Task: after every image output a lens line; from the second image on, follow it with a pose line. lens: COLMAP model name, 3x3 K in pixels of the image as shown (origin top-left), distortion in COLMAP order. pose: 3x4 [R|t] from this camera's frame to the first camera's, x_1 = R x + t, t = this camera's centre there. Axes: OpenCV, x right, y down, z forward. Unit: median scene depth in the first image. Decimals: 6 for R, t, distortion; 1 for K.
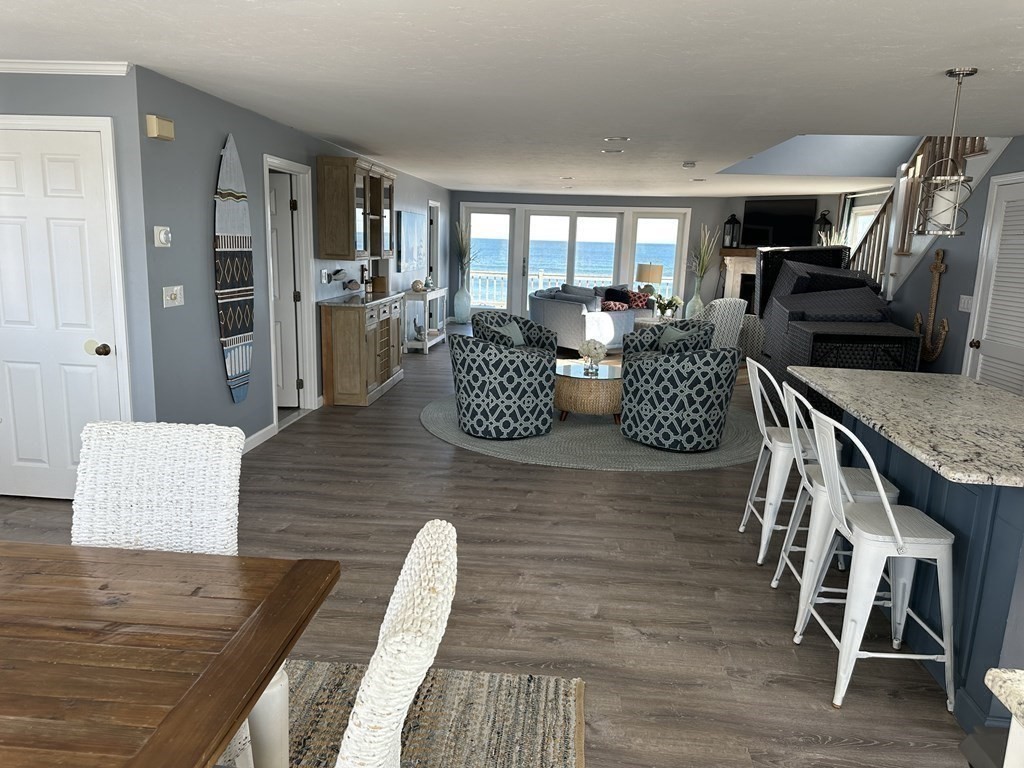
lens RADIAL K [[716.8, 0, 506.5], [0, 716.8, 375.9], [0, 0, 1]] dist [0.080326, -0.113229]
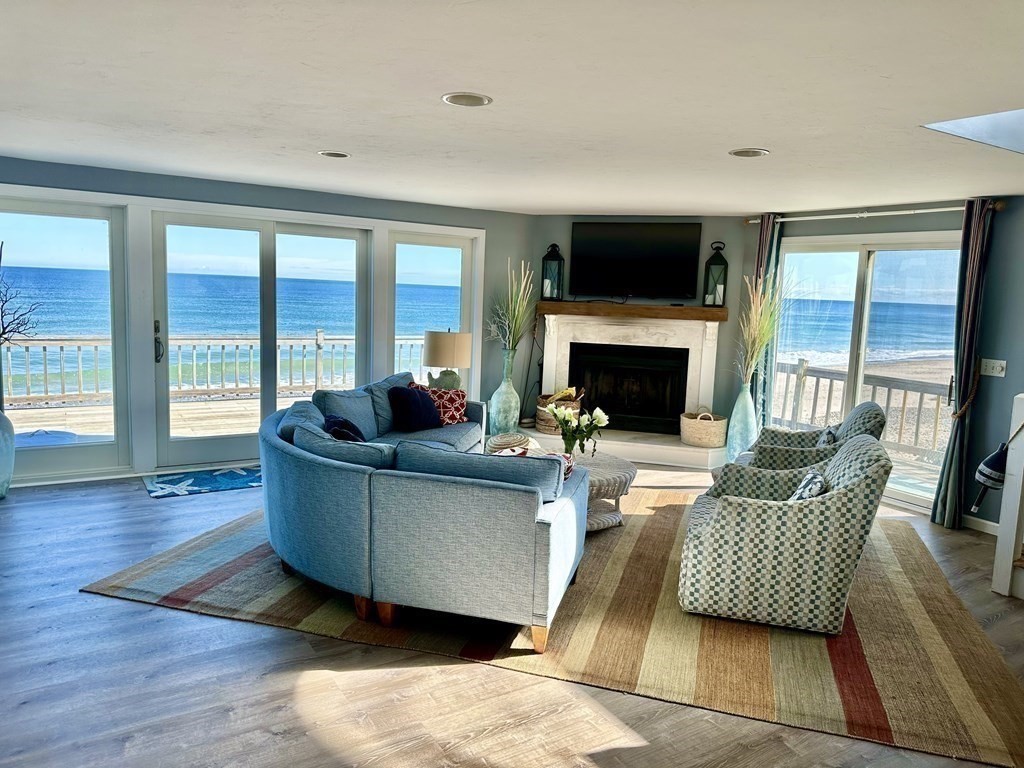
lens RADIAL K [[716.8, 0, 507.2], [0, 716.8, 368.8], [0, 0, 1]] dist [0.080326, -0.113229]
pose [[0.805456, -0.064611, 0.589122, -0.071618], [0.097044, 0.995001, -0.023555, -0.113270], [-0.584656, 0.076144, 0.807700, 0.566038]]
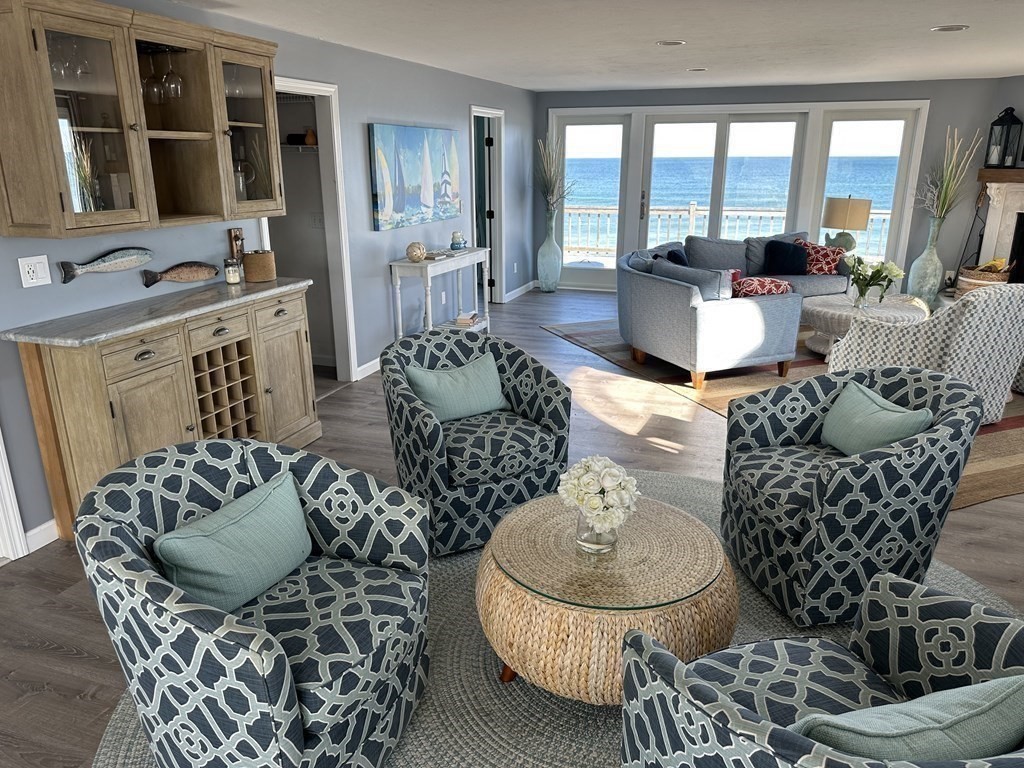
lens RADIAL K [[716.8, 0, 515.9], [0, 716.8, 373.8], [0, 0, 1]] dist [0.080326, -0.113229]
pose [[0.968816, 0.038834, -0.244717, 0.085467], [-0.014686, 0.994905, 0.099741, -0.066435], [0.247344, -0.093037, 0.964451, 0.338268]]
